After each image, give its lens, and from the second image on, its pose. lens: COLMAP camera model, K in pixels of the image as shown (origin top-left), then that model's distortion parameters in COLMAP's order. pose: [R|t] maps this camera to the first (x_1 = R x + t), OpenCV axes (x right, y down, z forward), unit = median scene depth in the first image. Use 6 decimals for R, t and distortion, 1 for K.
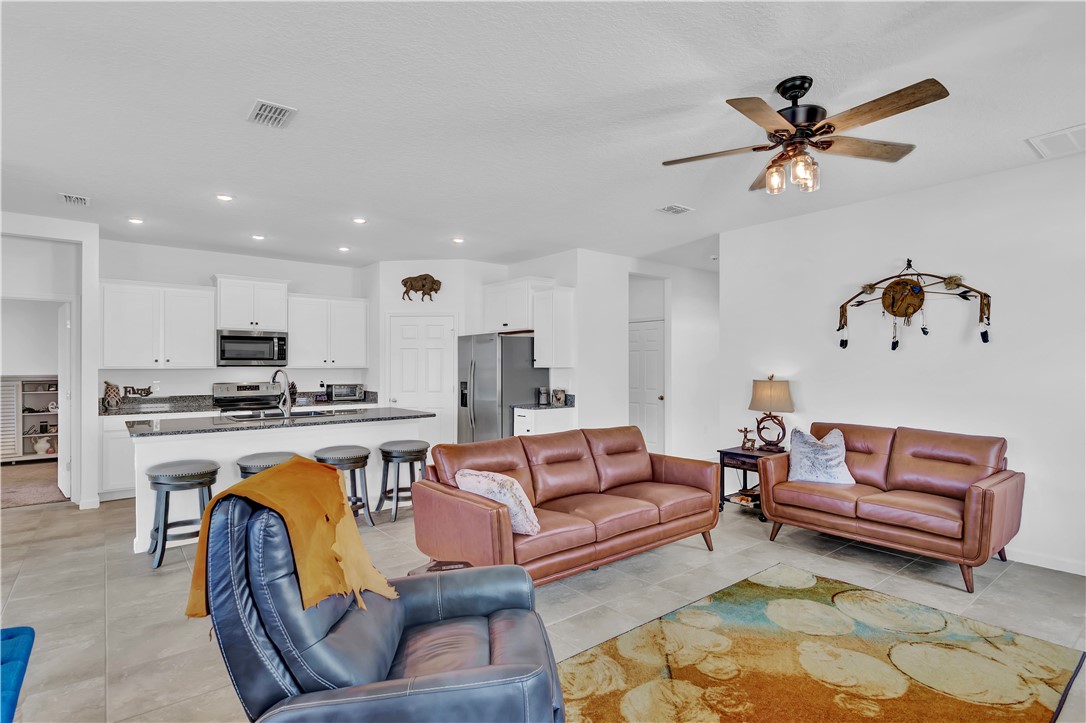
lens RADIAL K [[552.6, 0, 543.0], [0, 552.6, 361.5], [0, 0, 1]] dist [0.000546, -0.000241]
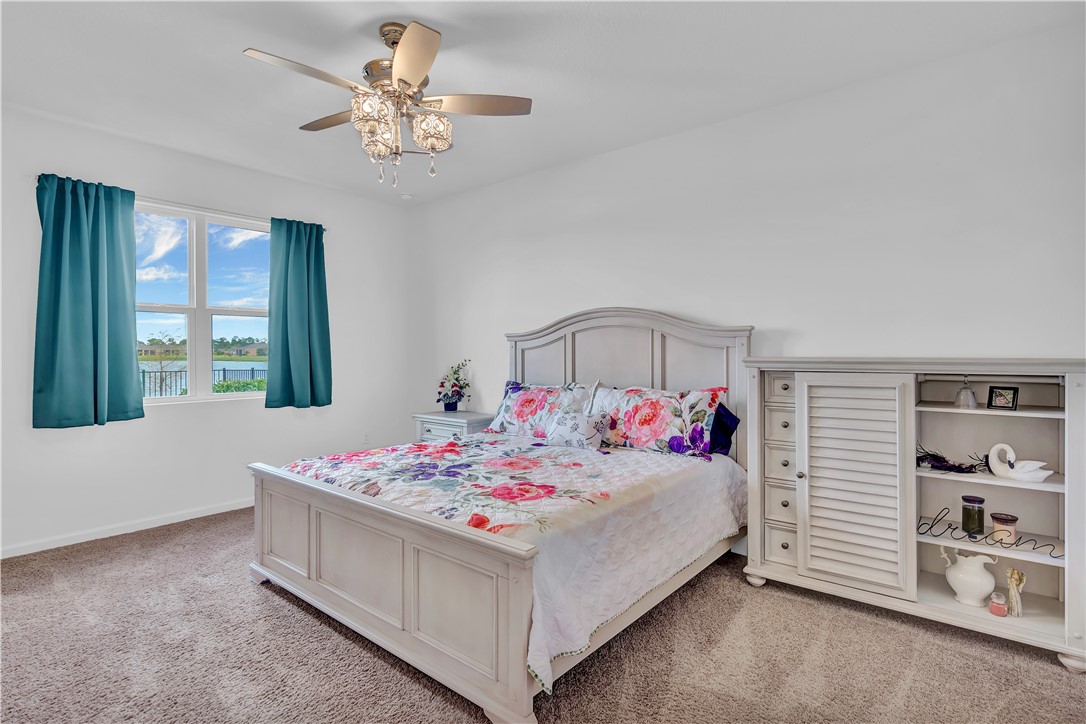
lens RADIAL K [[534.4, 0, 538.6], [0, 534.4, 354.0], [0, 0, 1]] dist [0.002565, 0.000880]
pose [[0.189752, 0.006664, -0.981809, -0.815560], [0.014202, 0.999854, 0.009532, 0.021108], [0.981729, -0.015752, 0.189630, 0.876267]]
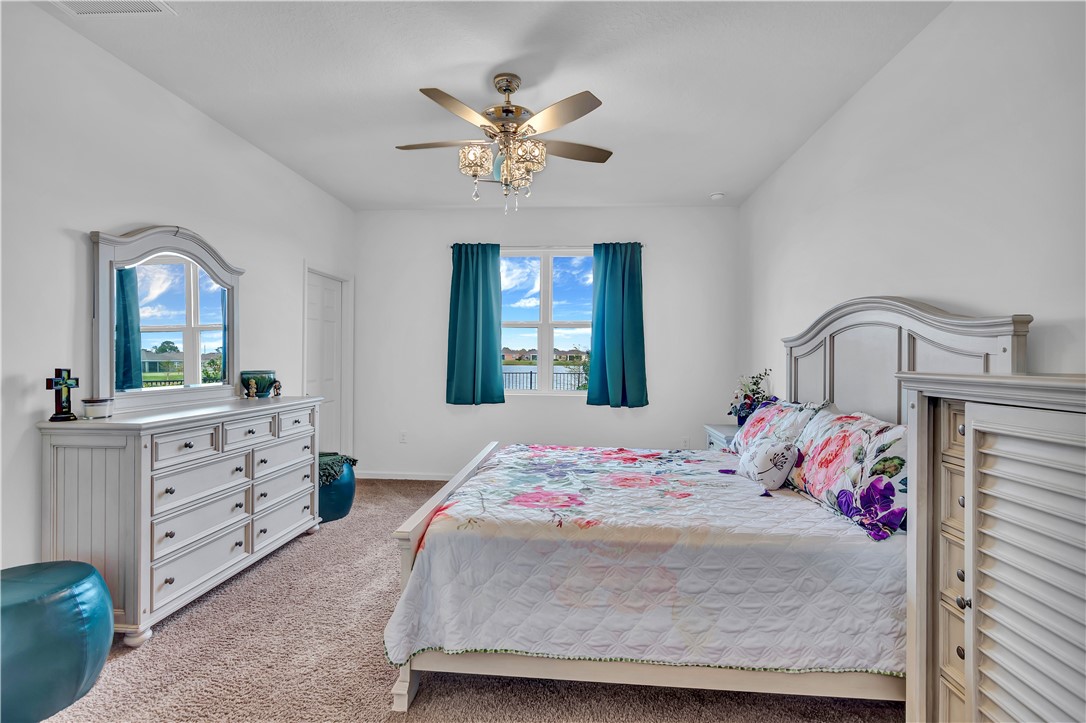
lens RADIAL K [[536.2, 0, 543.0], [0, 536.2, 361.5], [0, 0, 1]] dist [0.001793, 0.000280]
pose [[-0.685981, -0.000370, -0.727619, -0.918100], [-0.000896, 1.000000, 0.000336, 0.025913], [0.727619, 0.000882, -0.685981, 1.196051]]
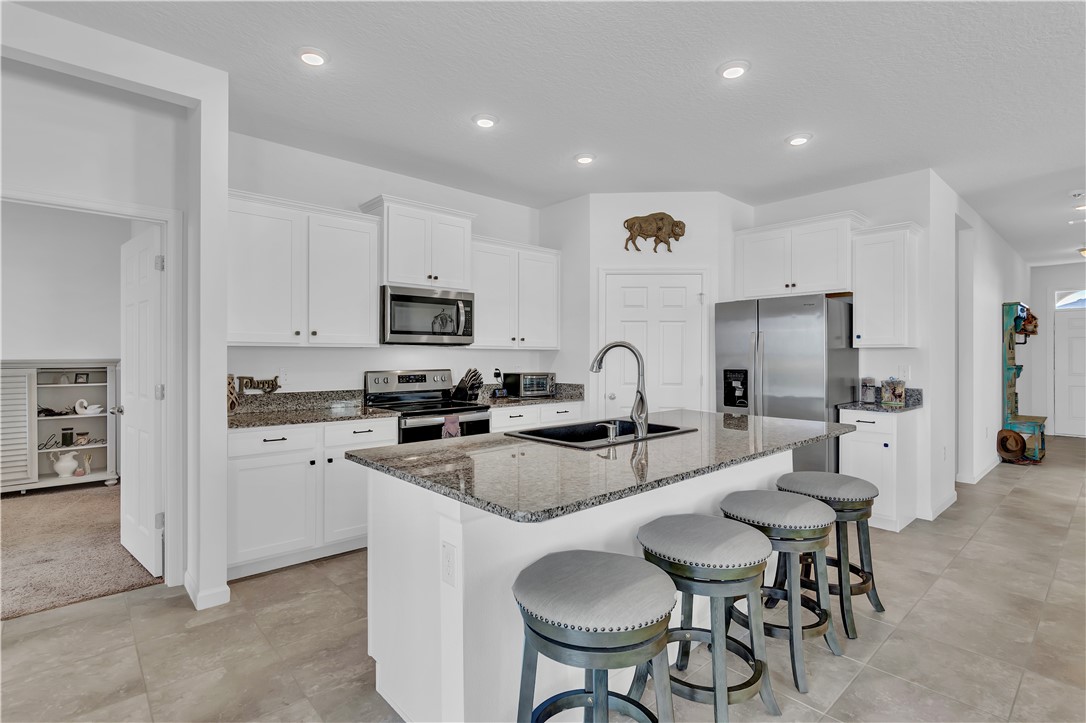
lens RADIAL K [[526.6, 0, 543.0], [0, 526.6, 361.5], [0, 0, 1]] dist [0.000972, 0.001207]
pose [[0.998192, 0.002356, 0.060061, -0.460993], [-0.003332, 0.999864, 0.016148, 0.018833], [-0.060015, -0.016318, 0.998064, 0.412287]]
